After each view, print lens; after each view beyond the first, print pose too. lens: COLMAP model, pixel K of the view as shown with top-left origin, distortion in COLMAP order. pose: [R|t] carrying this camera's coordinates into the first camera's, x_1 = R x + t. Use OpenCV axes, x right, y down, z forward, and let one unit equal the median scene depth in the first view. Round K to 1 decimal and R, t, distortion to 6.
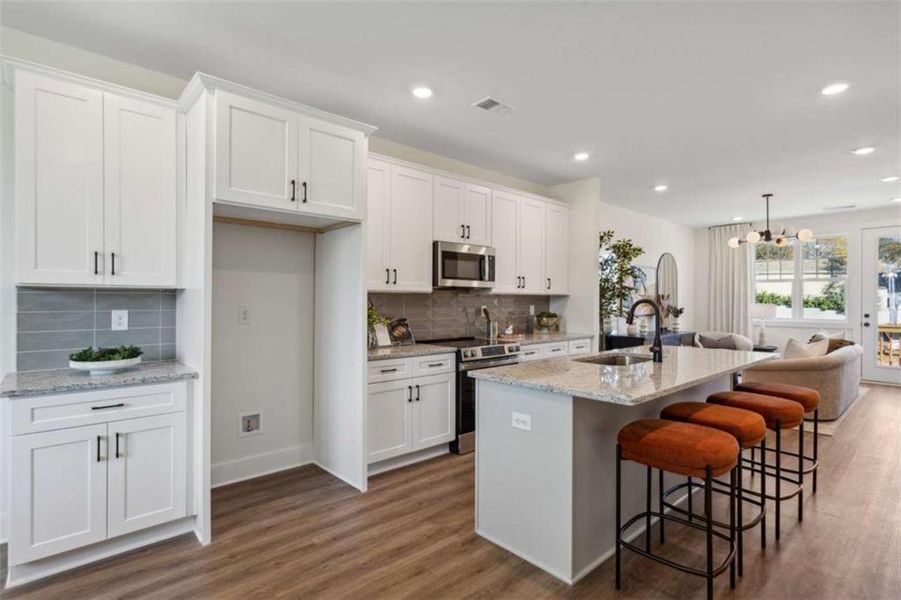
lens RADIAL K [[436.3, 0, 450.5], [0, 436.3, 300.0], [0, 0, 1]] dist [0.001966, 0.000306]
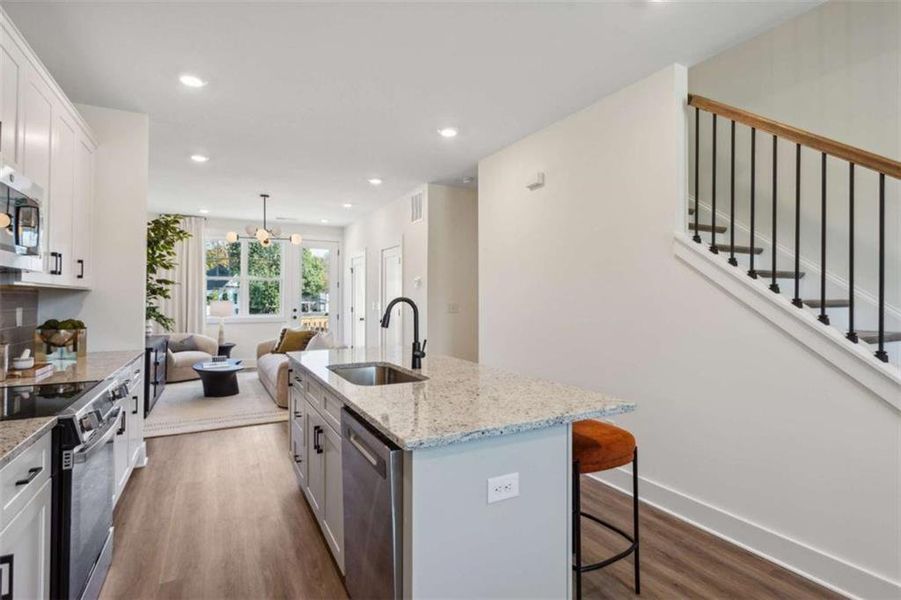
lens RADIAL K [[445.6, 0, 441.2], [0, 445.6, 291.9], [0, 0, 1]] dist [0.000054, -0.000094]
pose [[0.259259, 0.012129, 0.965732, -0.142636], [-0.001022, 0.999924, -0.012284, -0.000536], [-0.965807, 0.002197, 0.259252, 0.262436]]
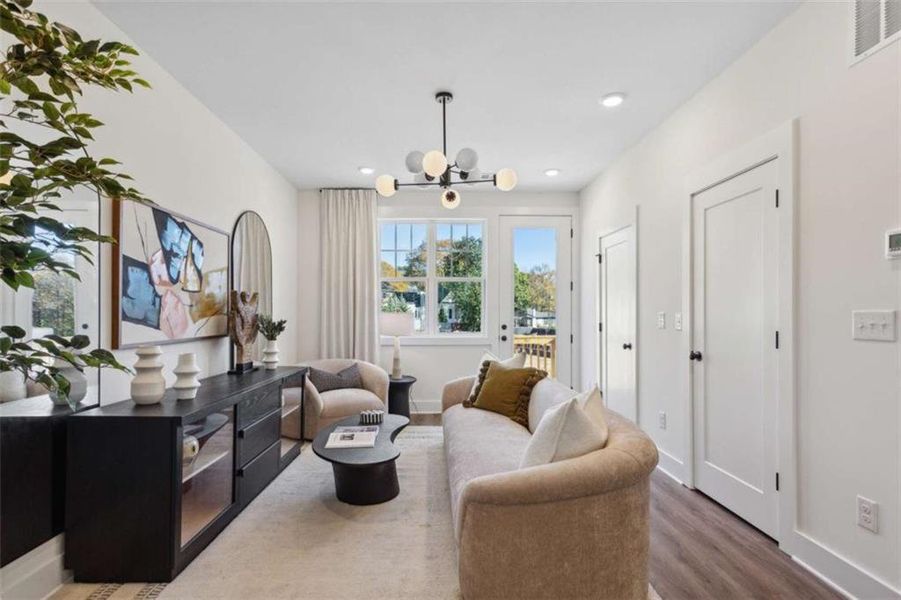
lens RADIAL K [[443.9, 0, 452.0], [0, 443.9, 310.3], [0, 0, 1]] dist [0.003349, 0.000954]
pose [[0.639835, 0.003280, 0.768506, 0.268100], [0.001078, 0.999986, -0.005165, 0.009679], [-0.768512, 0.004133, 0.639822, 0.532749]]
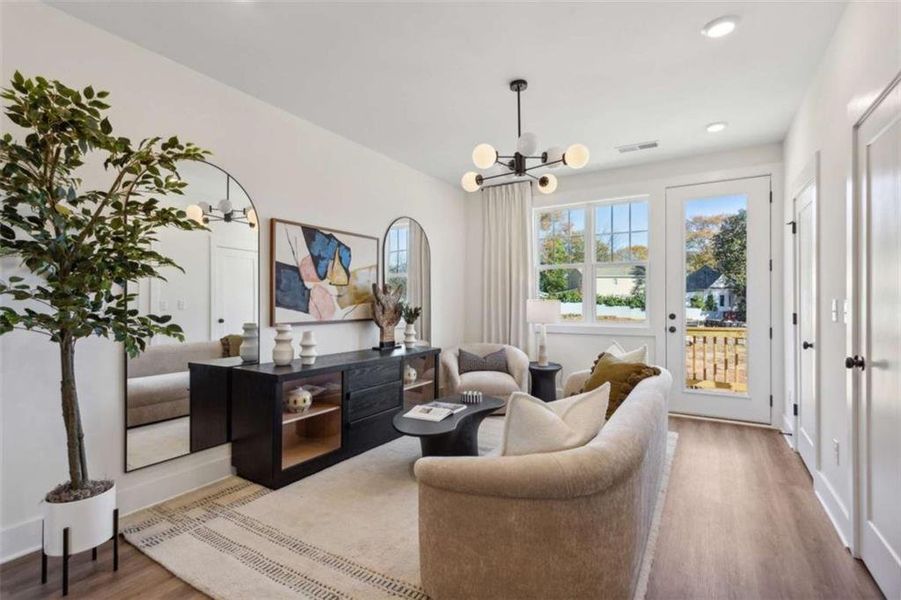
lens RADIAL K [[432.1, 0, 442.3], [0, 432.1, 299.5], [0, 0, 1]] dist [0.002442, 0.000603]
pose [[0.957748, -0.003949, 0.287583, 0.397472], [0.004994, 0.999983, -0.002902, 0.009562], [-0.287567, 0.004215, 0.957751, 0.437567]]
